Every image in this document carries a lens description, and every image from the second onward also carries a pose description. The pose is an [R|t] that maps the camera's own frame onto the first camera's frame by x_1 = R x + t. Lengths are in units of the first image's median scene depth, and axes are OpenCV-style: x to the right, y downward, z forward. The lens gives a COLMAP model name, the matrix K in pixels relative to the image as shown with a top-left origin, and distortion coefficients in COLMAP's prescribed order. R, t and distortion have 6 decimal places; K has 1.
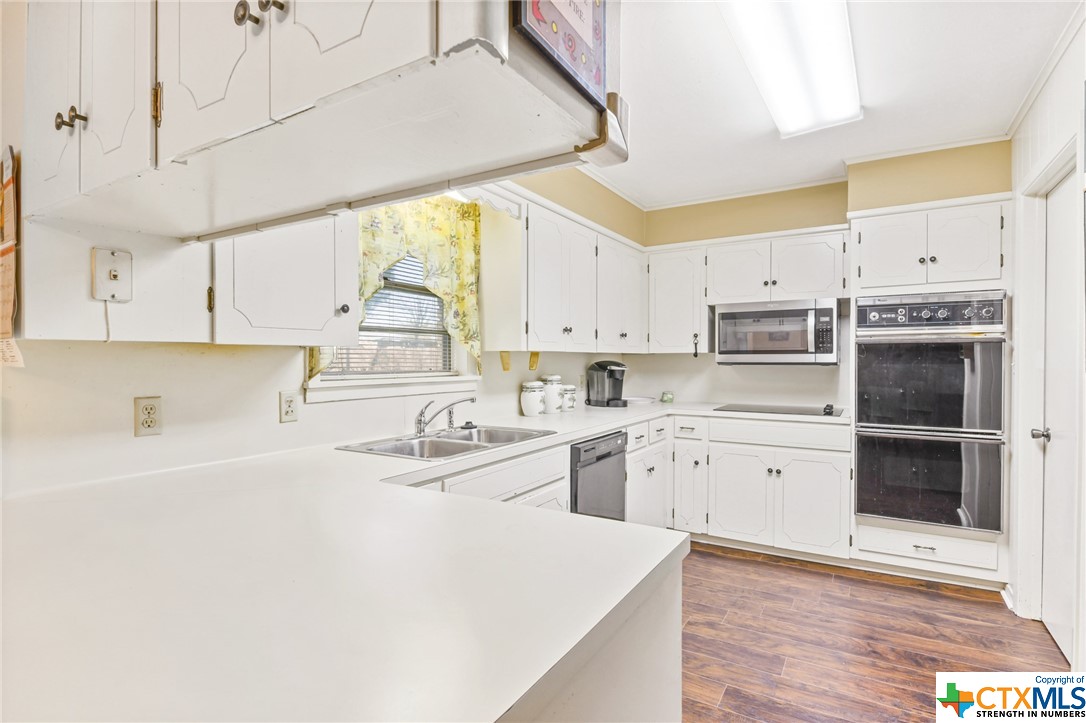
lens RADIAL K [[534.2, 0, 551.6], [0, 534.2, 364.9], [0, 0, 1]] dist [0.002013, -0.000784]
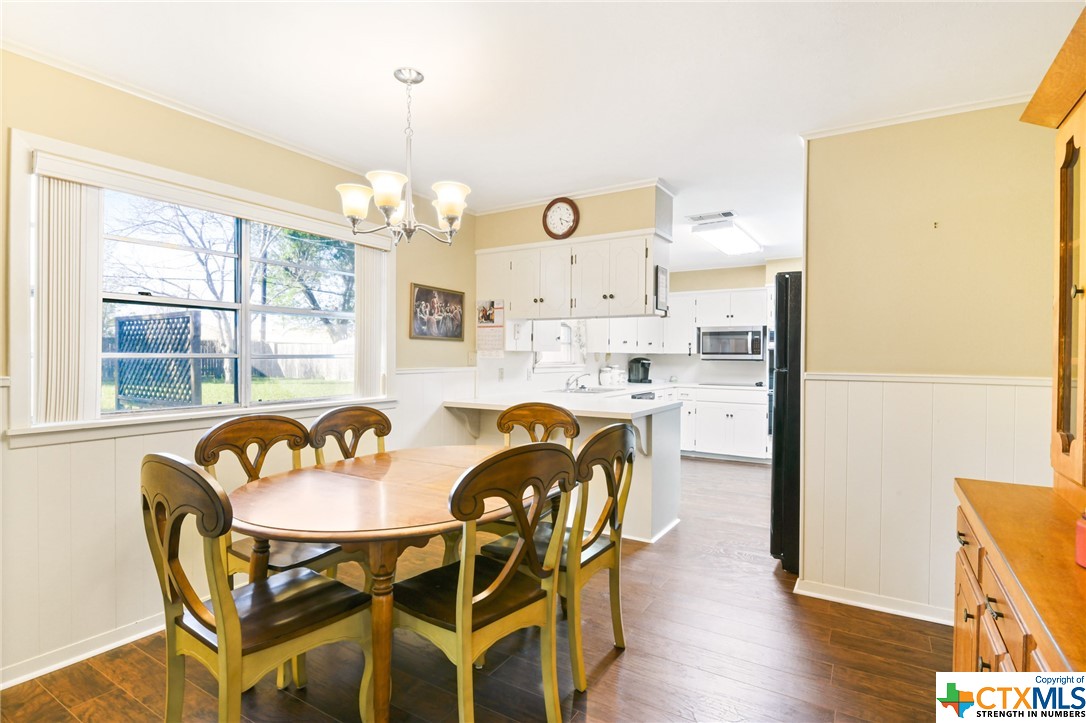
lens RADIAL K [[534.2, 0, 549.6], [0, 534.2, 359.9], [0, 0, 1]] dist [0.002013, -0.000784]
pose [[0.999927, 0.006661, -0.010044, -0.206432], [-0.006683, 0.999975, -0.002120, 0.006738], [0.010030, 0.002187, 0.999947, -0.902038]]
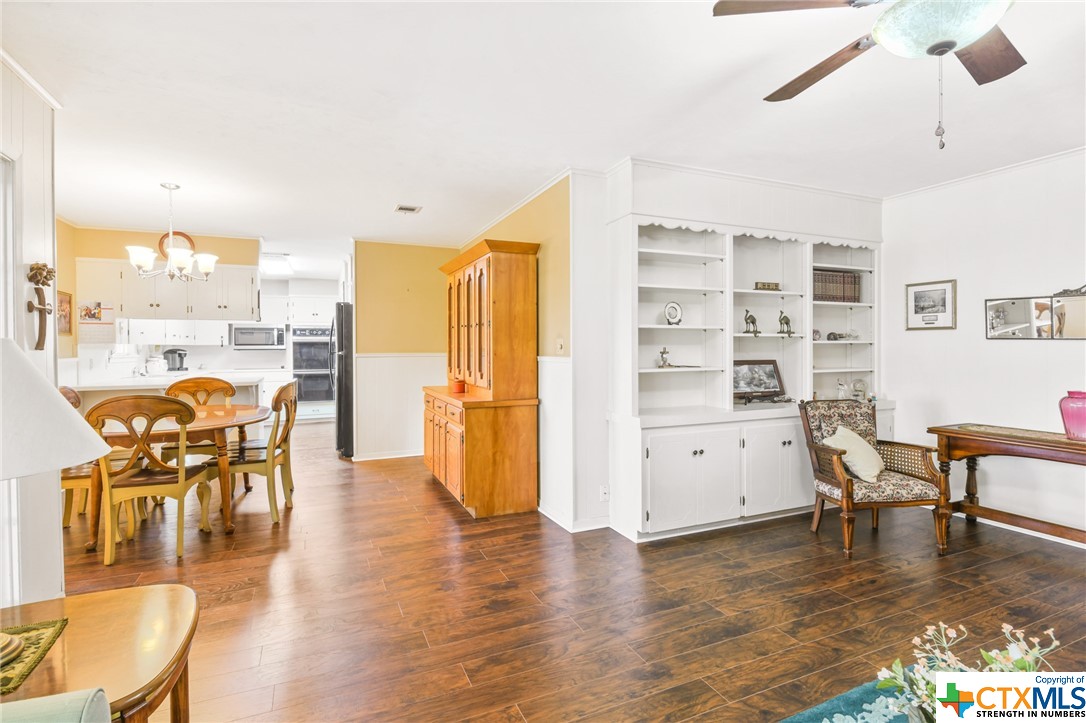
lens RADIAL K [[534.2, 0, 552.3], [0, 534.2, 355.2], [0, 0, 1]] dist [0.002013, -0.000784]
pose [[0.574592, -0.015205, 0.818299, -0.846626], [0.012316, 0.999875, 0.009930, 0.016414], [-0.818347, 0.004372, 0.574708, -1.551261]]
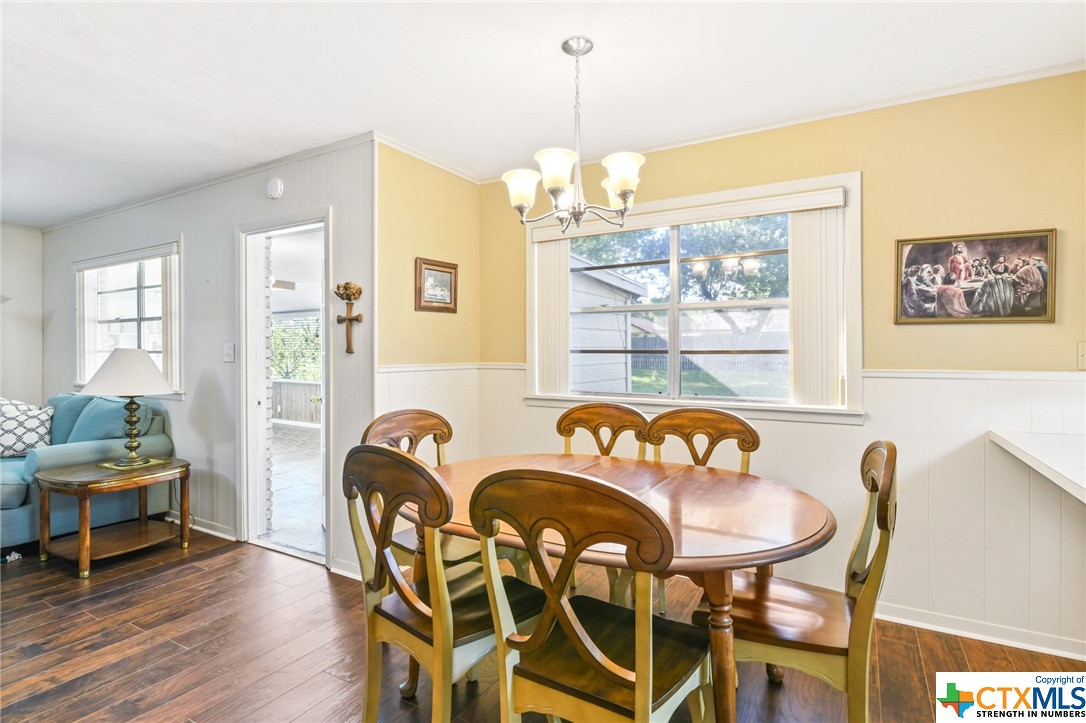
lens RADIAL K [[534.2, 0, 547.3], [0, 534.2, 357.1], [0, 0, 1]] dist [0.002013, -0.000784]
pose [[0.002333, 0.012075, -0.999924, 0.215936], [-0.010427, 0.999873, 0.012050, 0.002448], [0.999943, 0.010398, 0.002459, -0.285877]]
